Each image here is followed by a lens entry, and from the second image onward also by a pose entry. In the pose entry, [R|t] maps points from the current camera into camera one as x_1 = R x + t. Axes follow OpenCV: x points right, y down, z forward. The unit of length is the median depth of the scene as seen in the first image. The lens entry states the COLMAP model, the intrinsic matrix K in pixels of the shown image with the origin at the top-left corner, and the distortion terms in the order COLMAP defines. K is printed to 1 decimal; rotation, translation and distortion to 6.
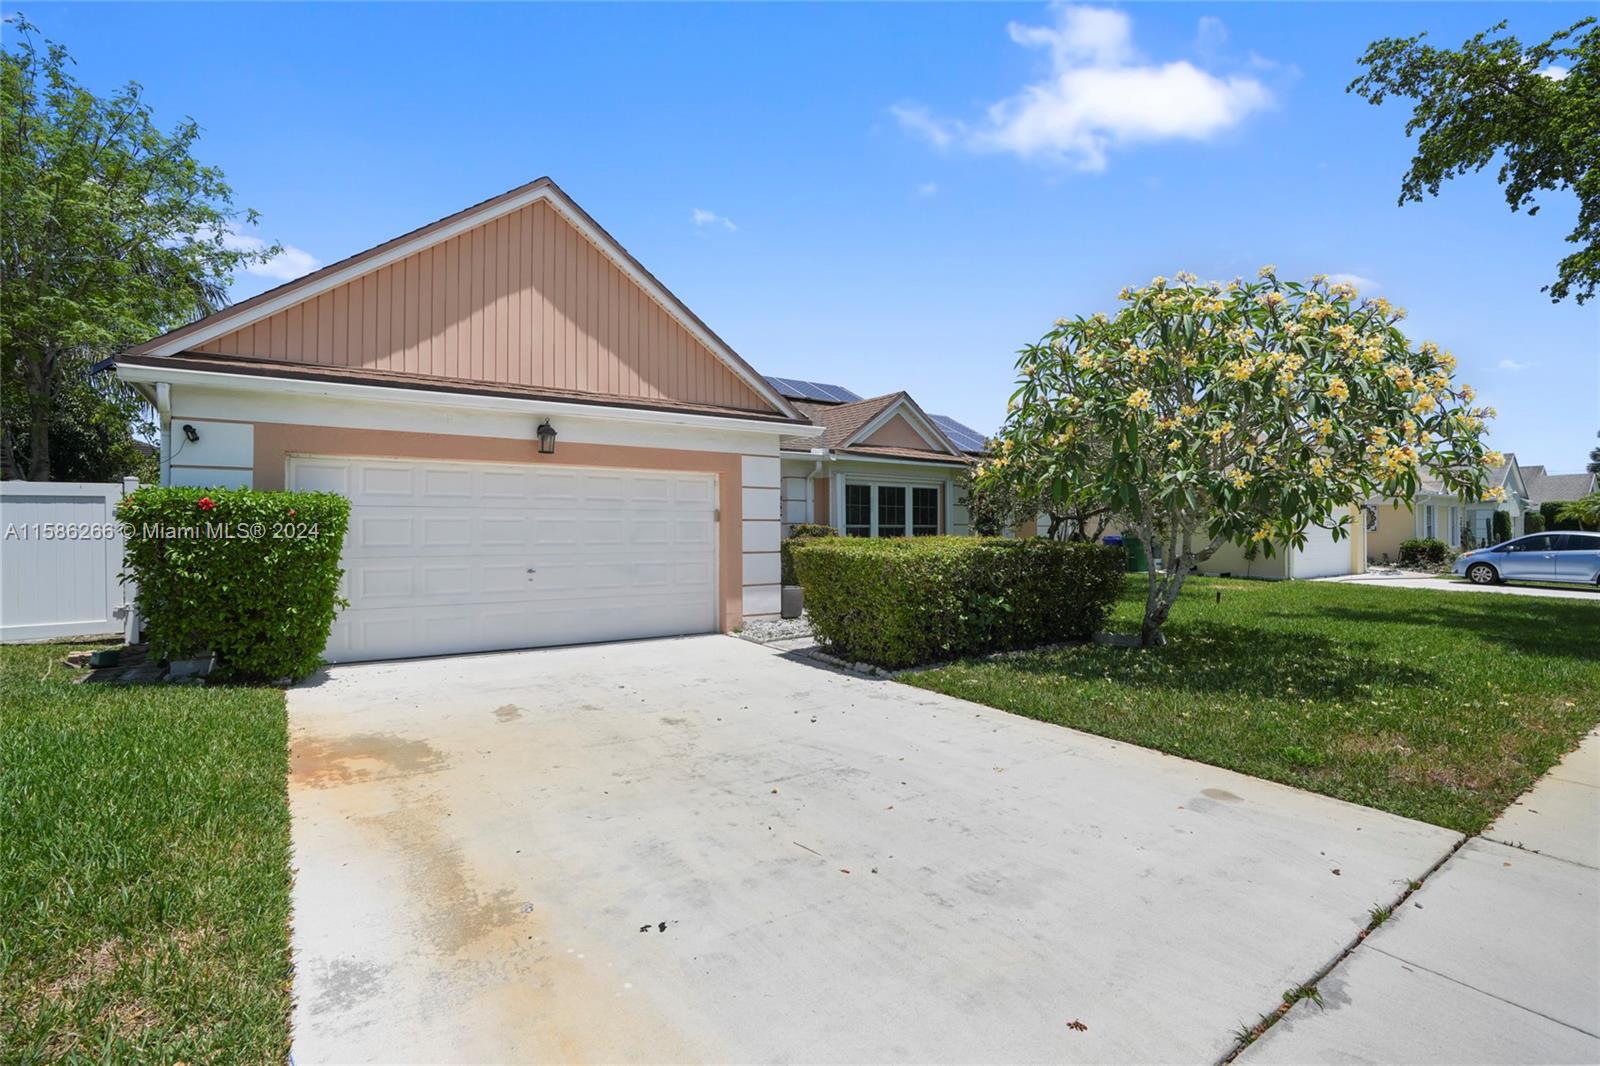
lens RADIAL K [[744.3, 0, 813.0], [0, 744.3, 526.2], [0, 0, 1]] dist [-0.037373, 0.002271]
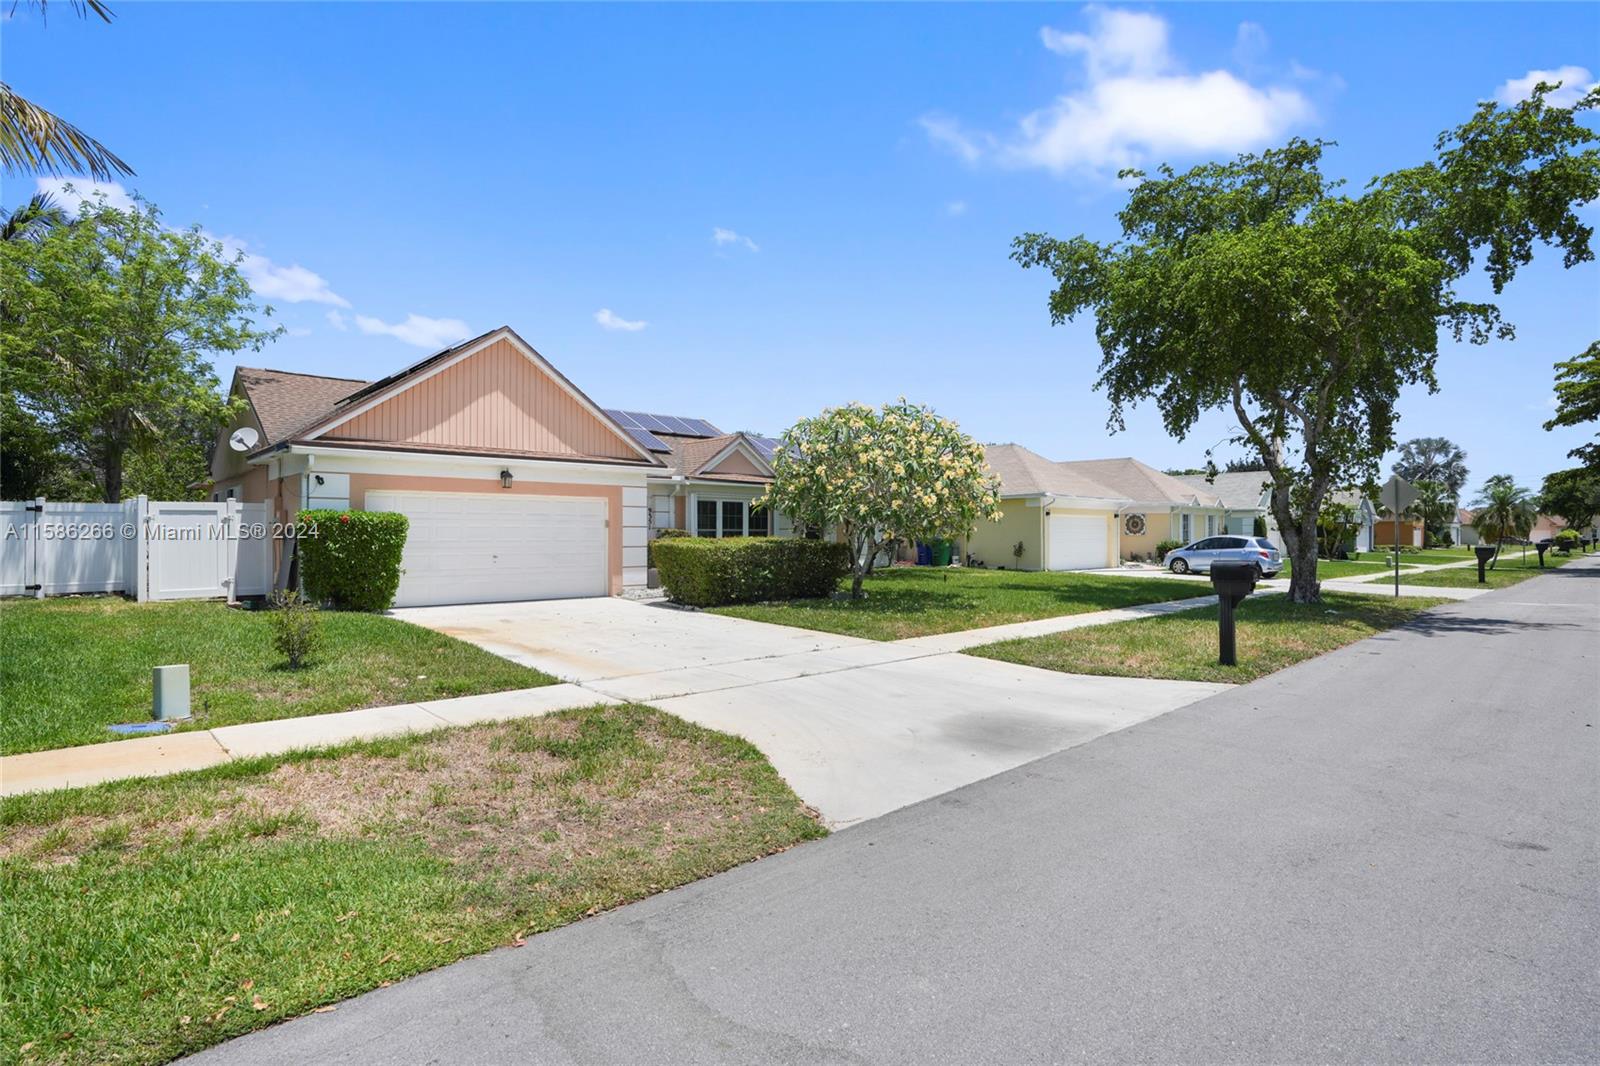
lens RADIAL K [[785.8, 0, 804.0], [0, 785.8, 525.5], [0, 0, 1]] dist [-0.025547, 0.000690]
pose [[0.991491, 0.004333, 0.130106, 0.074069], [-0.003944, 0.999987, -0.003251, -0.006680], [-0.130119, 0.002710, 0.991495, -0.747023]]
